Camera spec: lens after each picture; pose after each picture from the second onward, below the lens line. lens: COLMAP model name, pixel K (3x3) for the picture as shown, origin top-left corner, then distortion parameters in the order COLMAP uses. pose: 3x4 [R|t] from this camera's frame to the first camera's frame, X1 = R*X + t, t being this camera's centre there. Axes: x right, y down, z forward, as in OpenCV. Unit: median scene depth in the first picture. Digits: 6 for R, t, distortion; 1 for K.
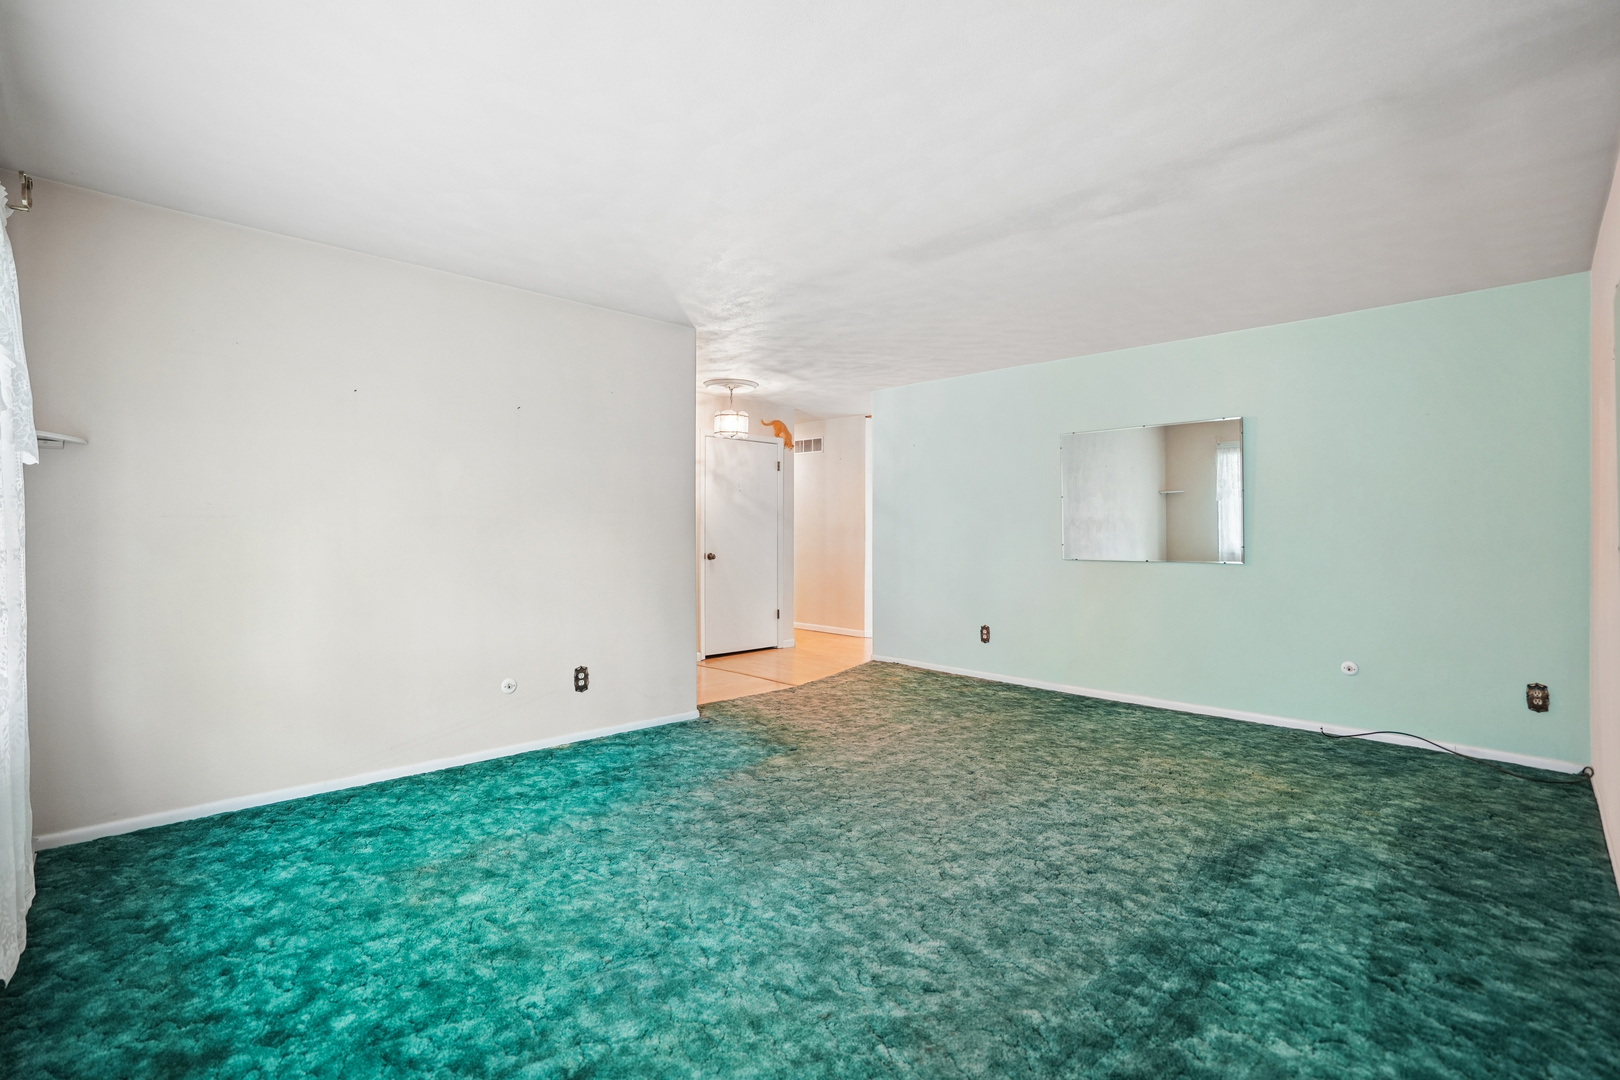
lens RADIAL K [[750.7, 0, 814.4], [0, 750.7, 536.7], [0, 0, 1]] dist [-0.016251, 0.003627]
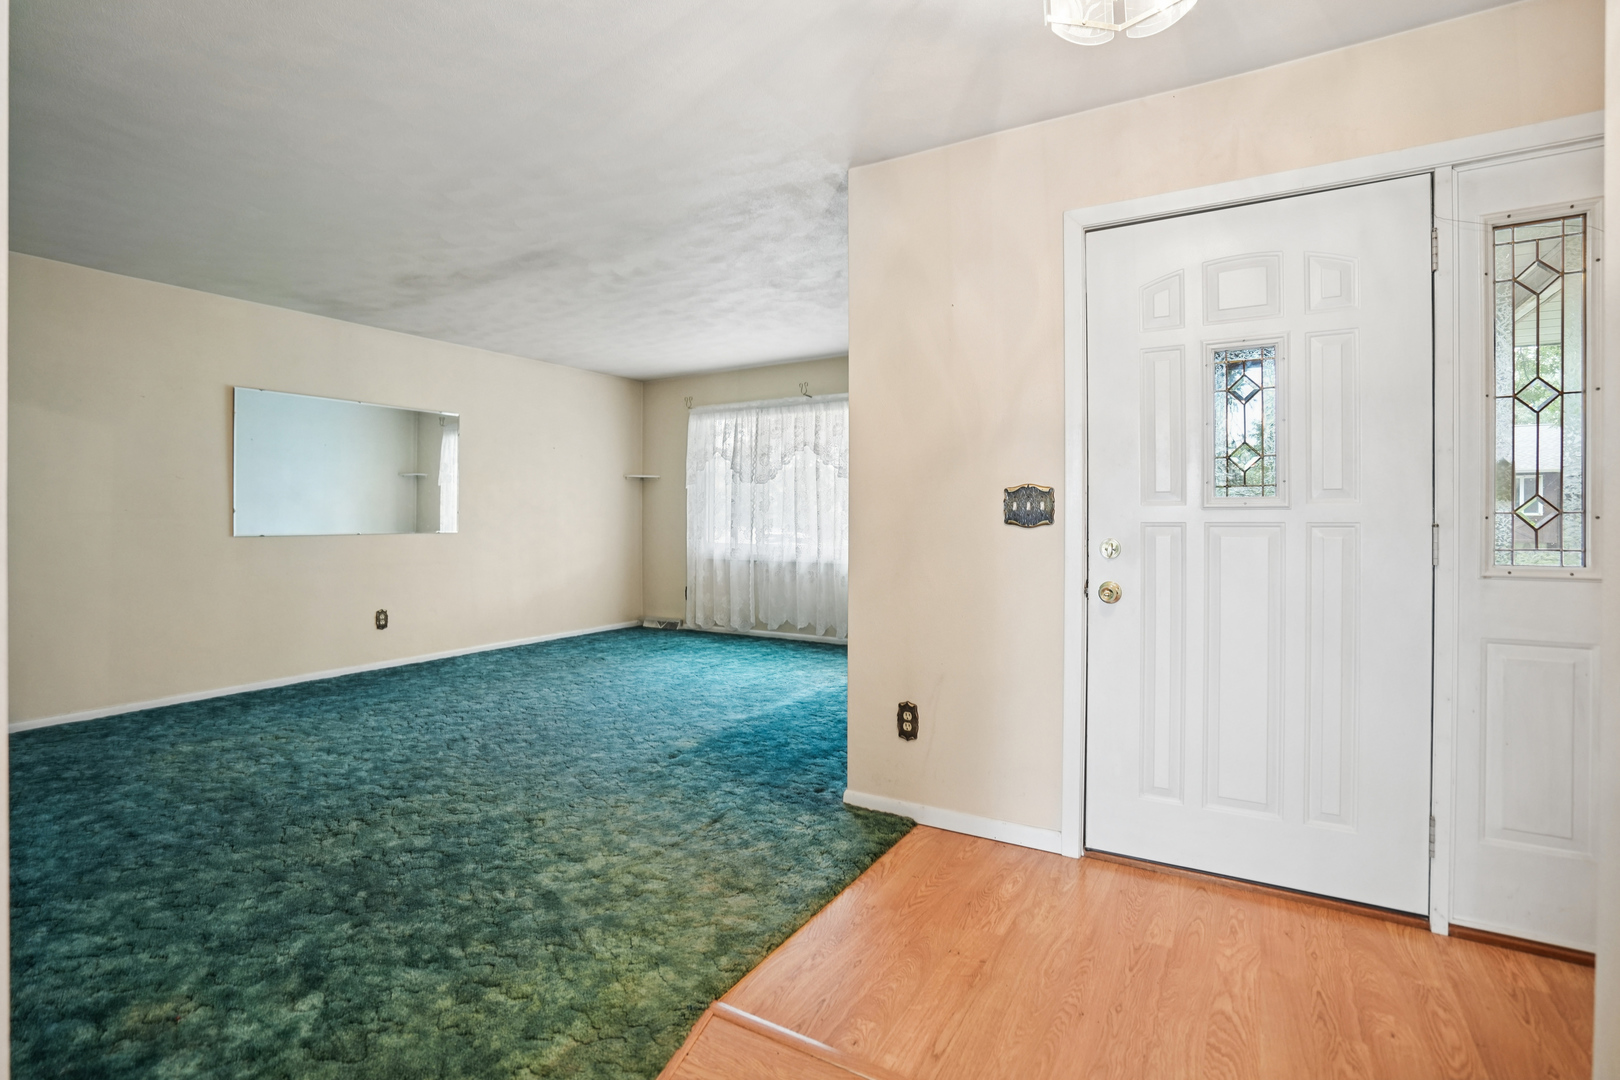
lens RADIAL K [[750.7, 0, 811.5], [0, 750.7, 530.8], [0, 0, 1]] dist [-0.016251, 0.003627]
pose [[-0.969481, 0.003651, -0.245140, 0.027106], [0.000293, 0.999906, 0.013732, 0.013585], [0.245167, 0.013241, -0.969391, 1.853390]]
